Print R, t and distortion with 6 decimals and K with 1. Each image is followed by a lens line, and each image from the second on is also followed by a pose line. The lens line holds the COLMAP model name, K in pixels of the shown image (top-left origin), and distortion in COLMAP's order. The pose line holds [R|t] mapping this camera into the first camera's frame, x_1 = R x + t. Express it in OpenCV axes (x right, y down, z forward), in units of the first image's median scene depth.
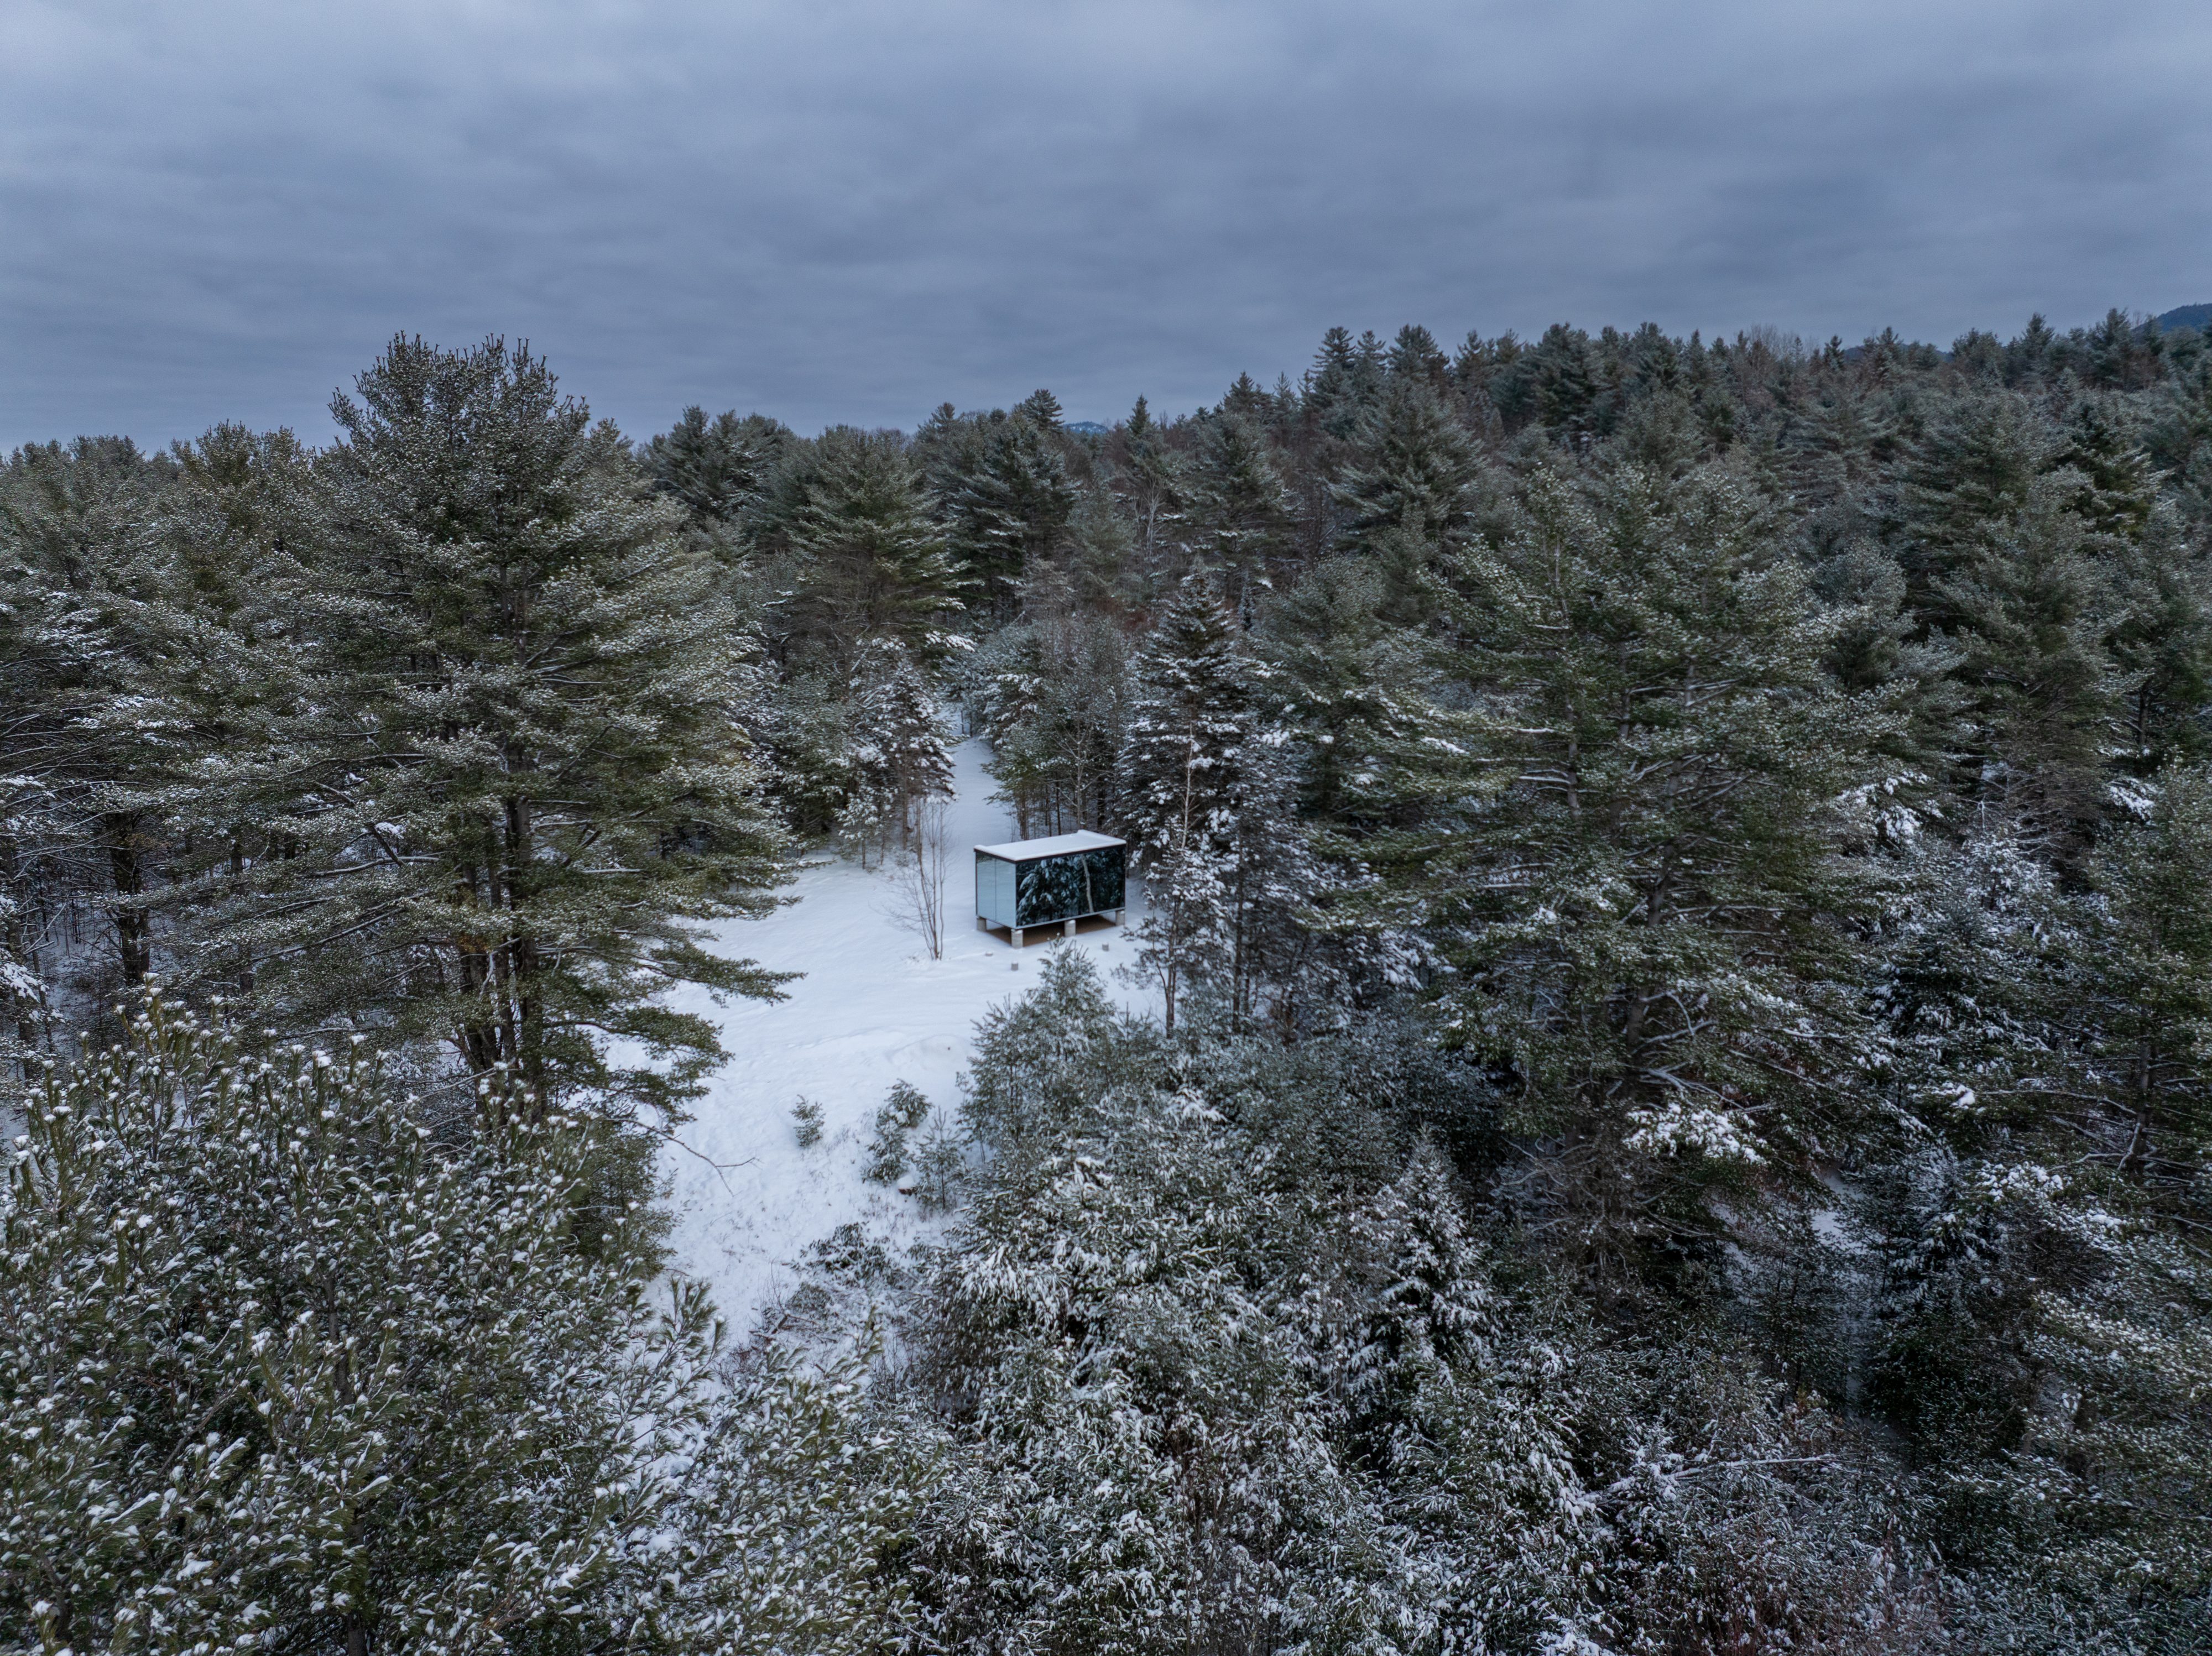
lens RADIAL K [[1557.6, 0, 1110.7], [0, 1557.6, 813.4], [0, 0, 1]] dist [-0.013869, -0.039586]
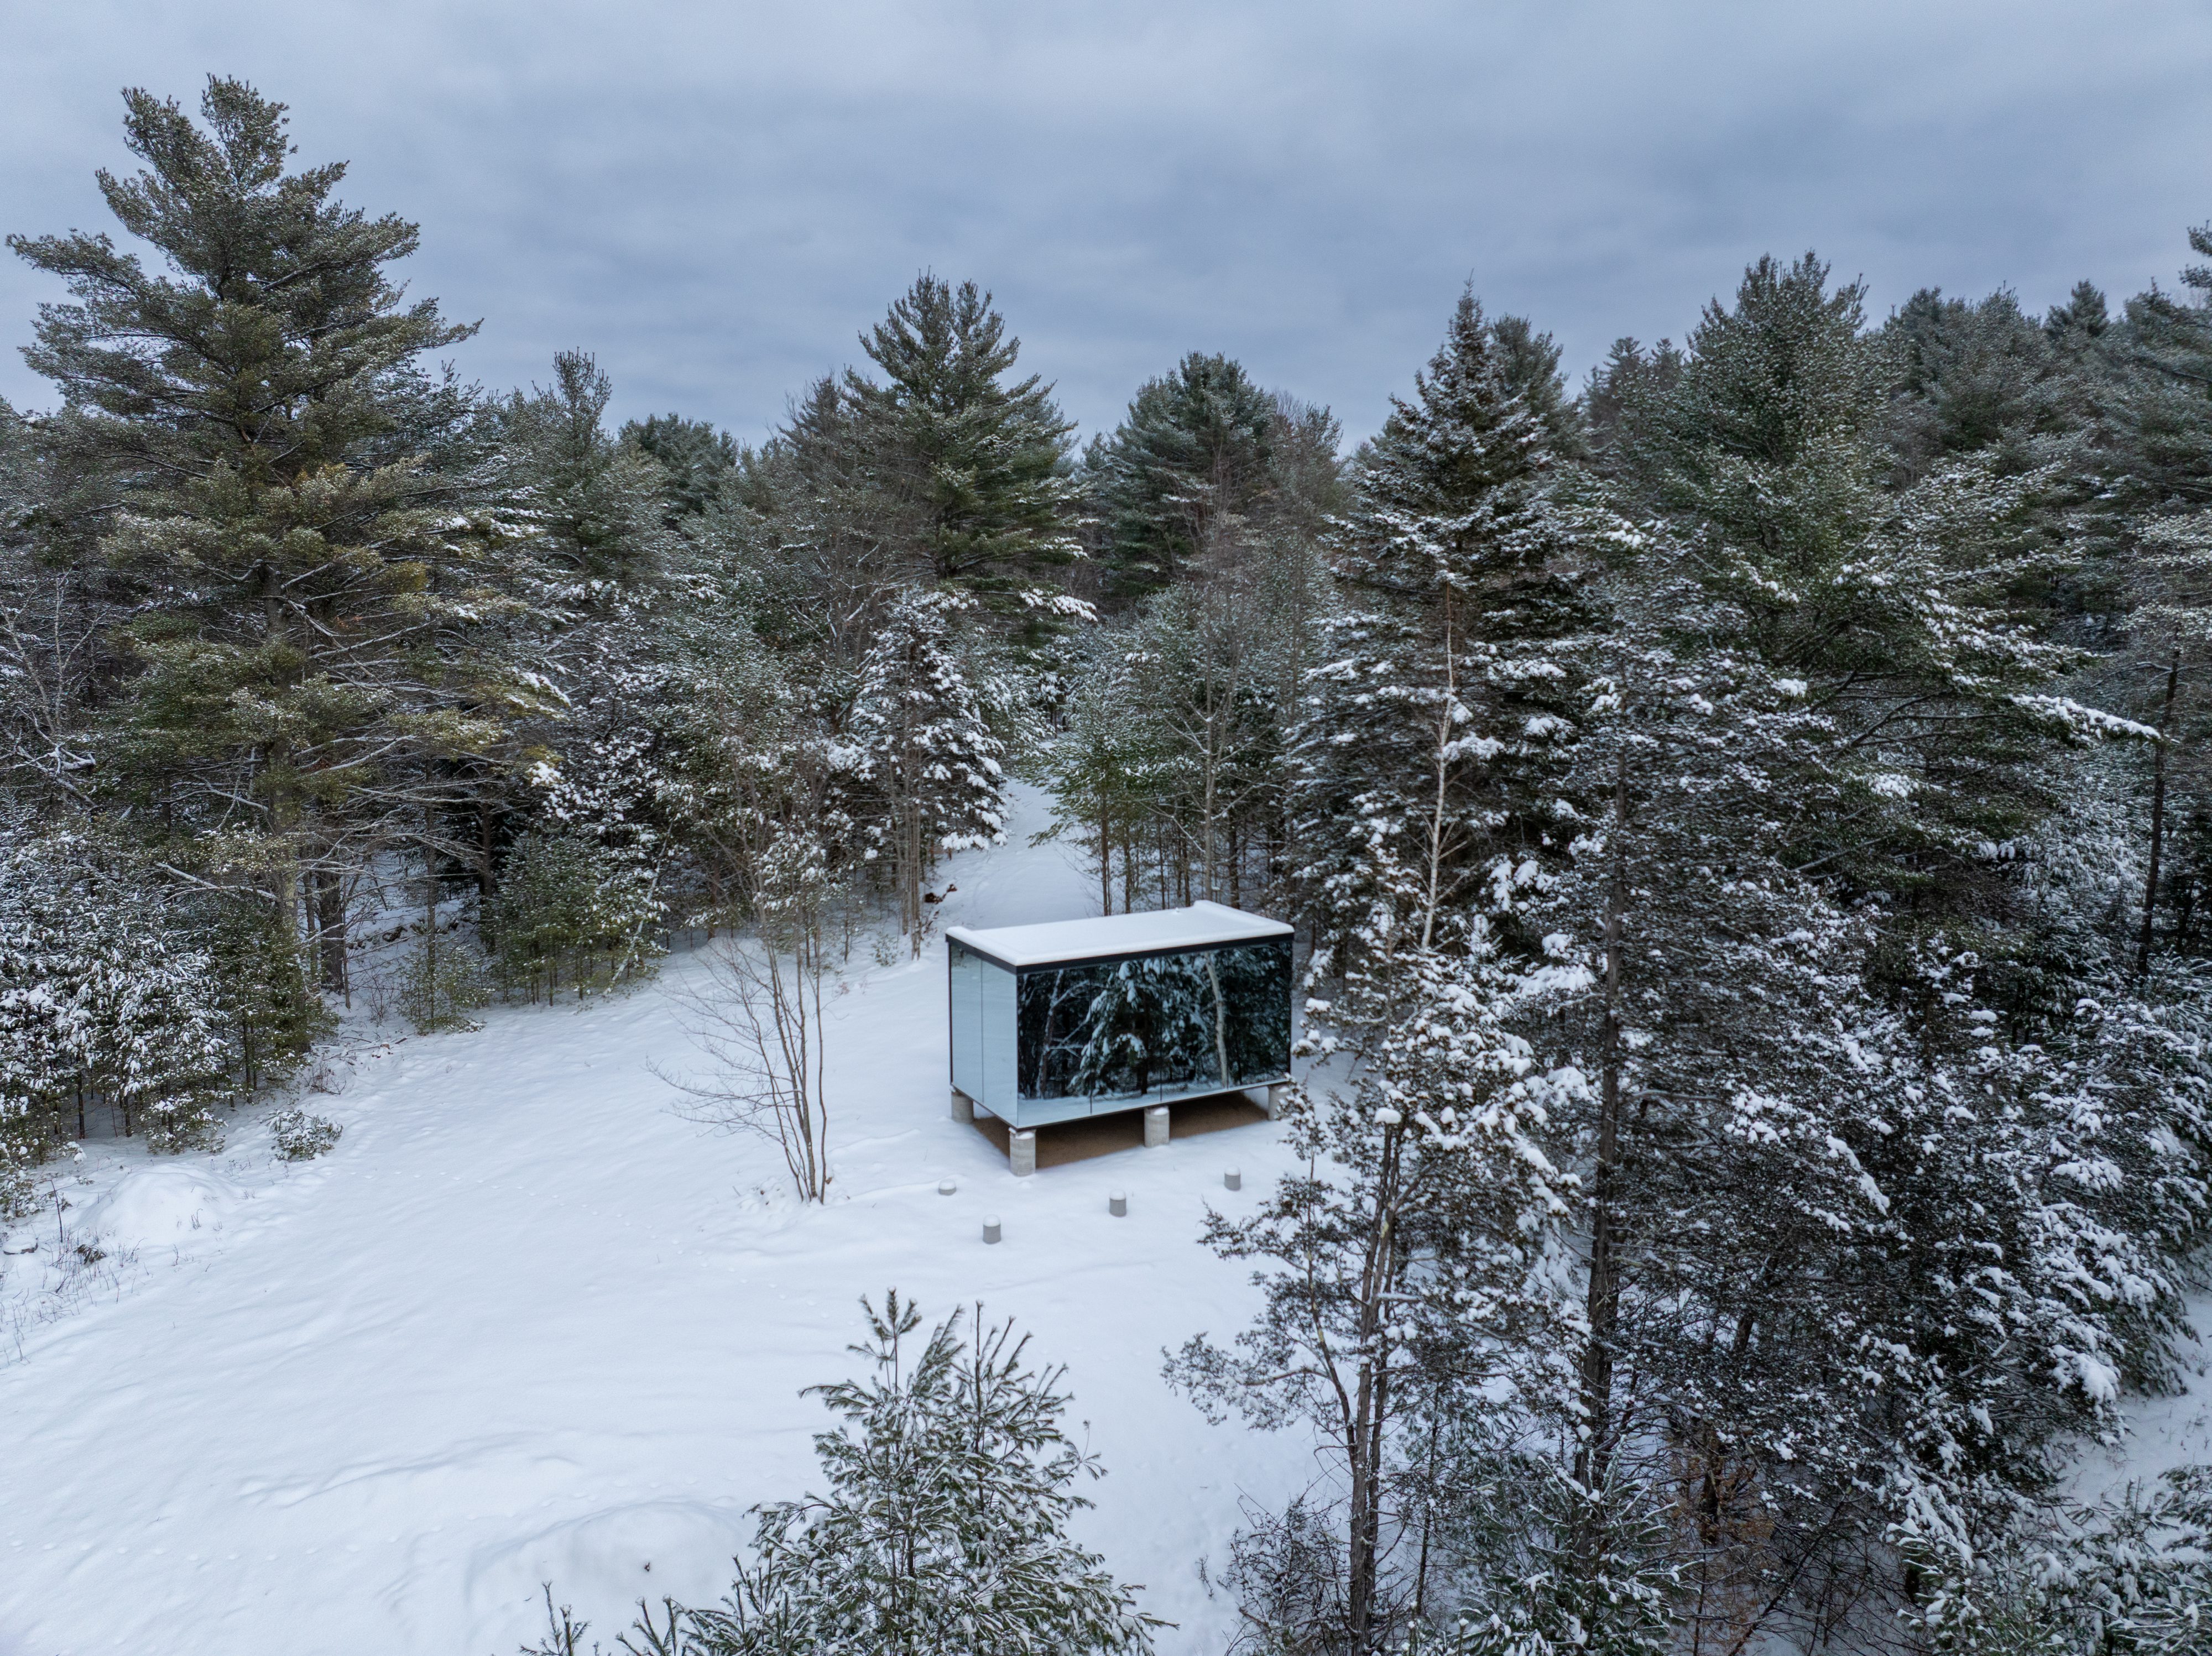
lens RADIAL K [[1557.6, 0, 1110.7], [0, 1557.6, 813.4], [0, 0, 1]] dist [-0.013869, -0.039586]
pose [[0.986996, 0.016068, -0.159937, 0.028516], [-0.025064, 0.998205, -0.054385, 0.010956], [0.158776, 0.057687, 0.985628, 0.557996]]
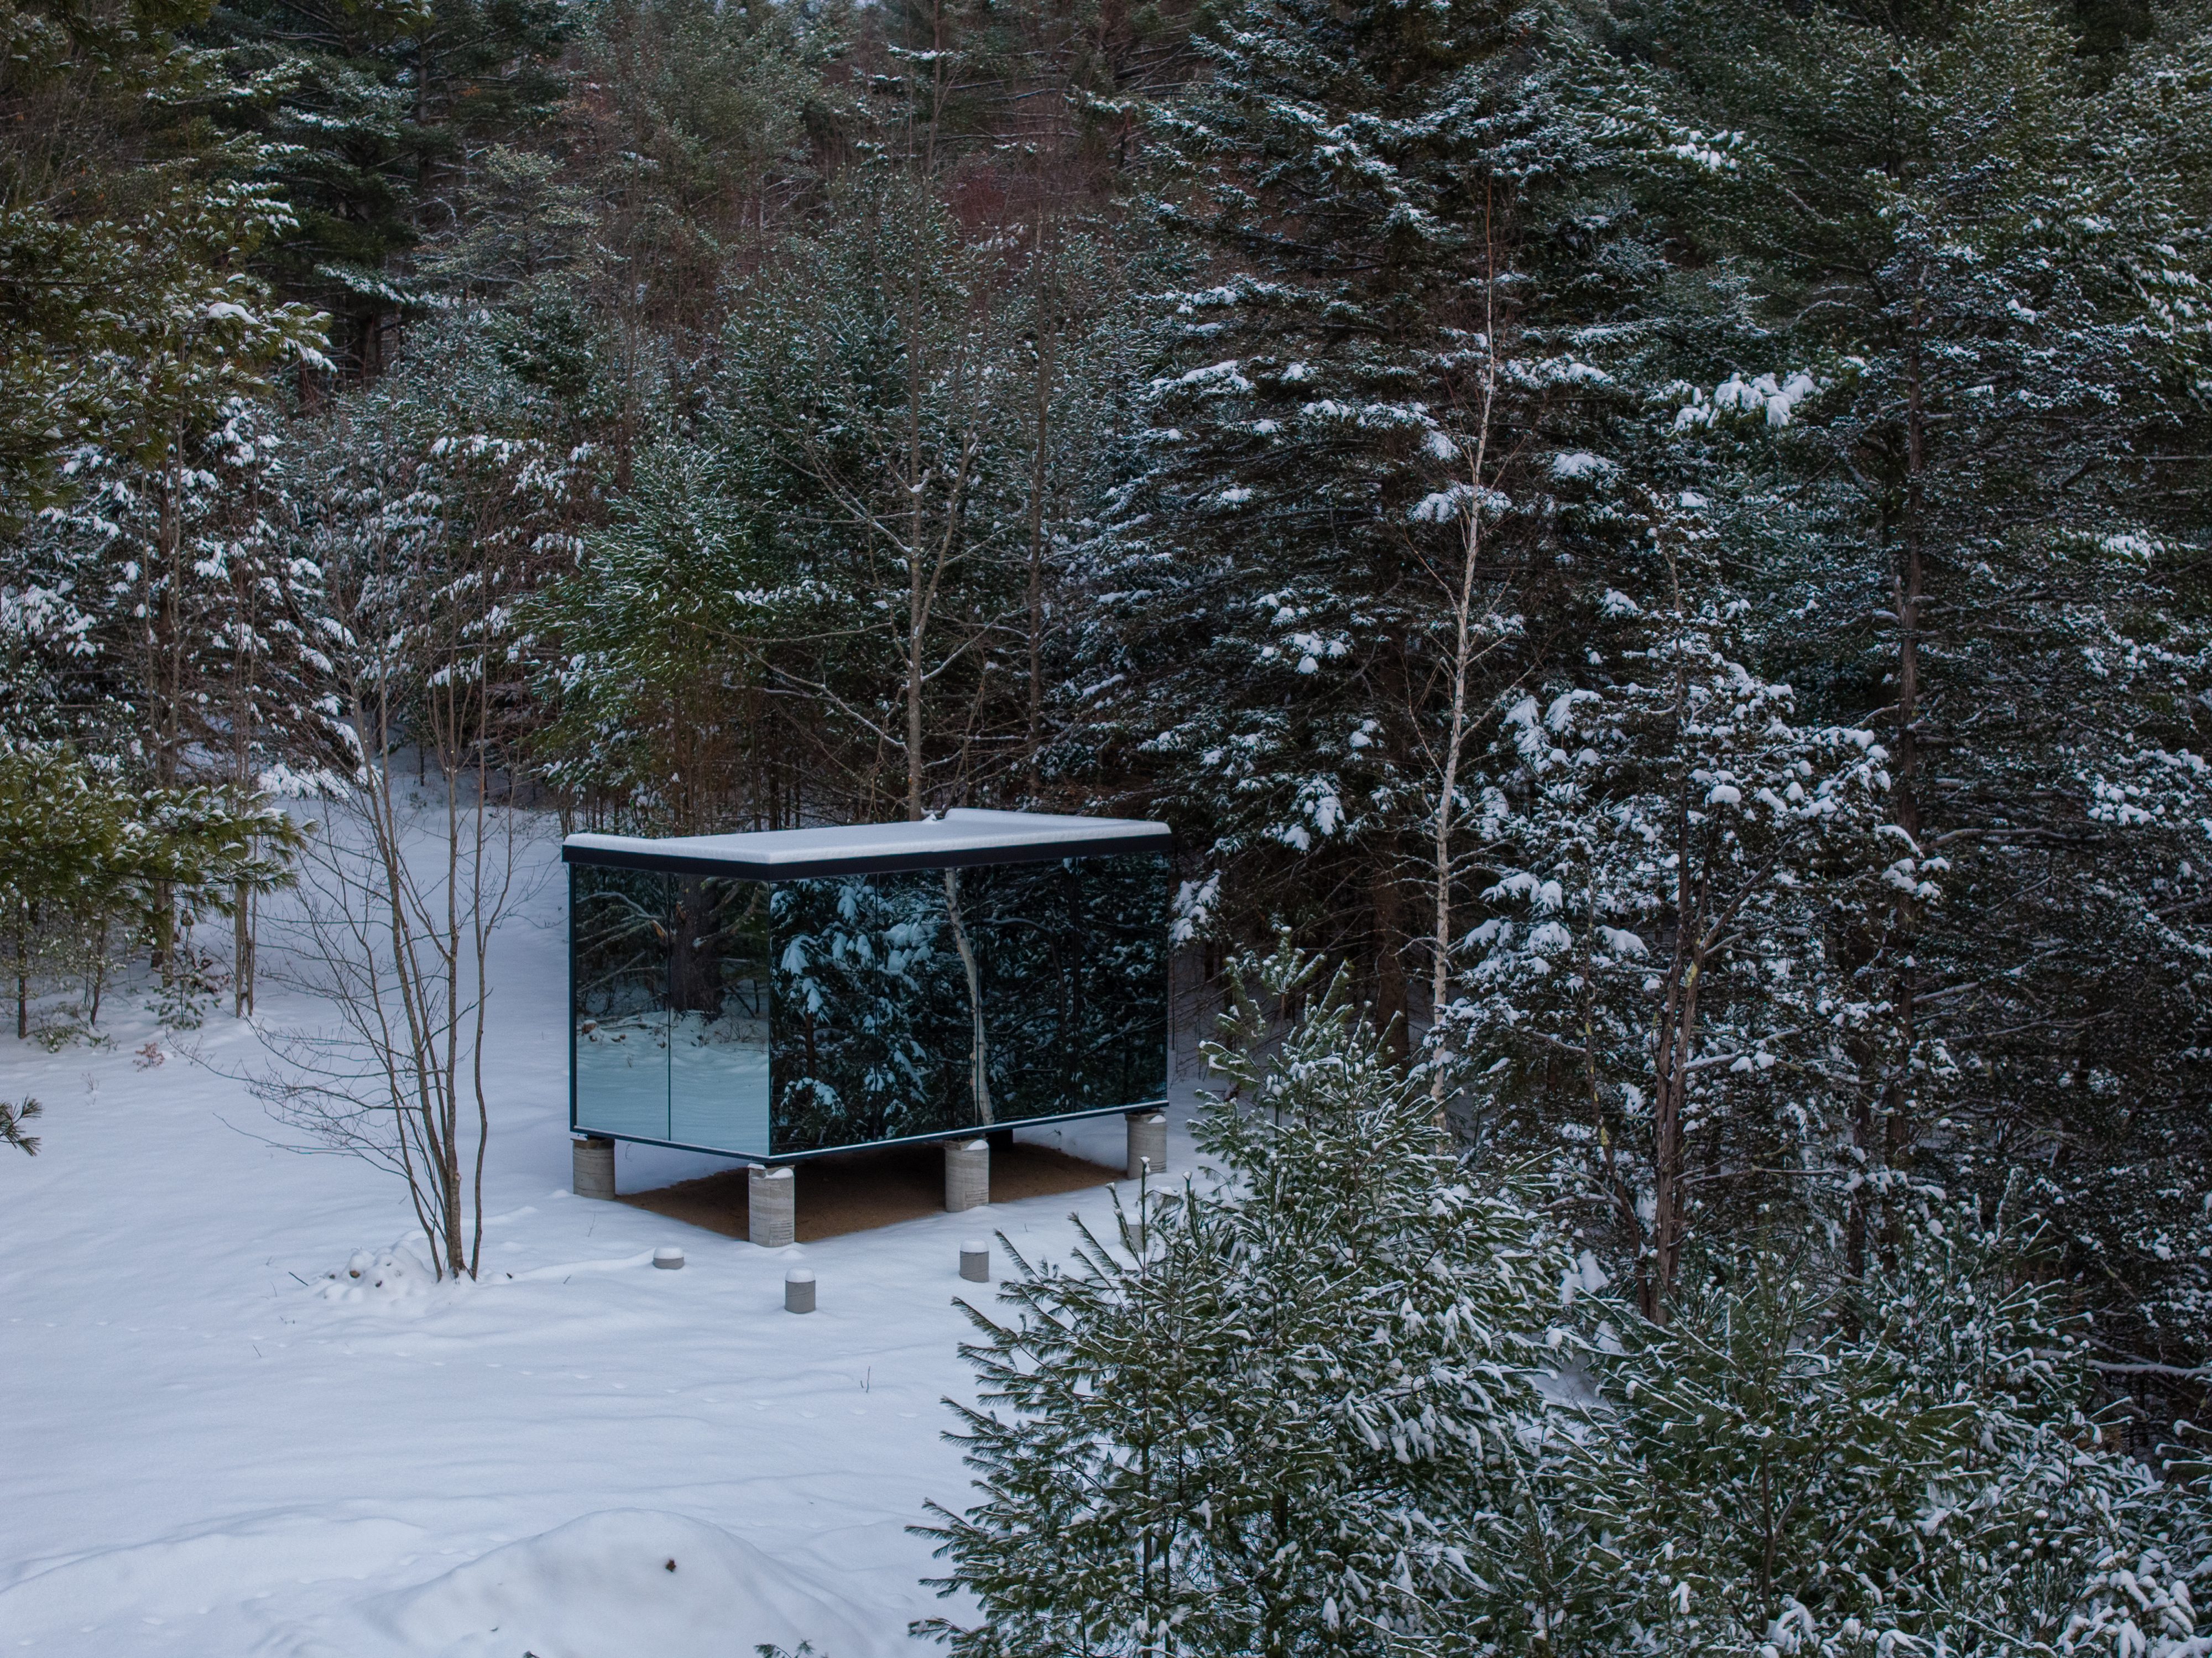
lens RADIAL K [[4464.1, 0, 1106.0], [0, 4464.1, 829.0], [0, 0, 1]] dist [-0.192767, 1.521469]
pose [[0.987674, -0.008449, 0.156299, -0.110188], [0.025452, 0.993922, -0.107108, 0.093498], [-0.154444, 0.109766, 0.981885, 0.308677]]
